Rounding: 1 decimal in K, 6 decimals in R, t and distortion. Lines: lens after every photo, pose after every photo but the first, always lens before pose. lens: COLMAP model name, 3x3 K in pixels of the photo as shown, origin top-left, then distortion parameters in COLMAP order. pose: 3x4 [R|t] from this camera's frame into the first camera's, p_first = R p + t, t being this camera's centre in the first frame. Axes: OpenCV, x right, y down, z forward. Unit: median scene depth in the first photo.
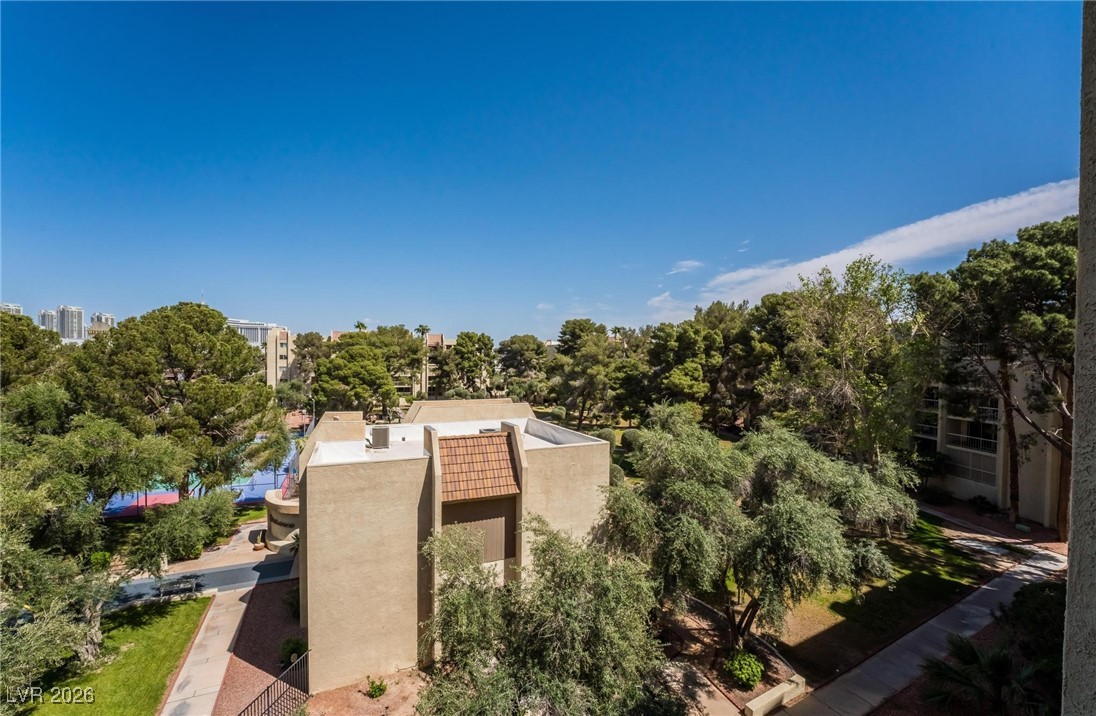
lens RADIAL K [[447.5, 0, 546.9], [0, 447.5, 368.0], [0, 0, 1]] dist [-0.023648, 0.000682]
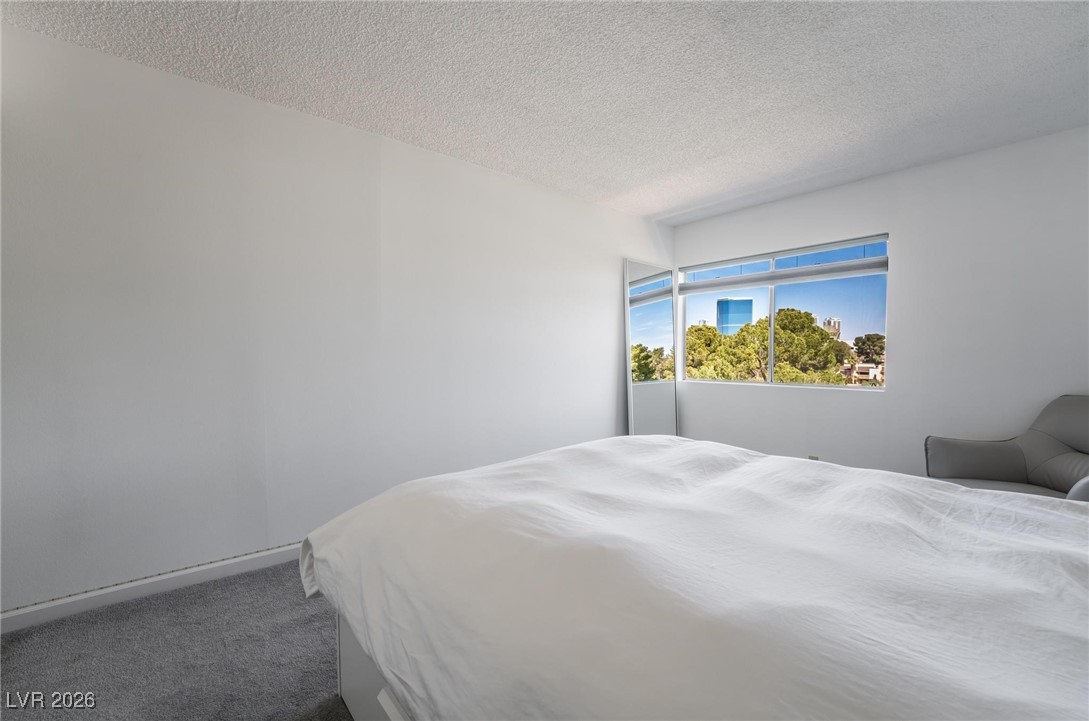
lens RADIAL K [[444.1, 0, 541.6], [0, 444.1, 367.3], [0, 0, 1]] dist [-0.022081, 0.000103]
pose [[0.190759, 0.023475, -0.981356, 0.139162], [-0.018727, 0.999619, 0.020272, 0.005823], [0.981458, 0.014511, 0.191126, 0.010188]]
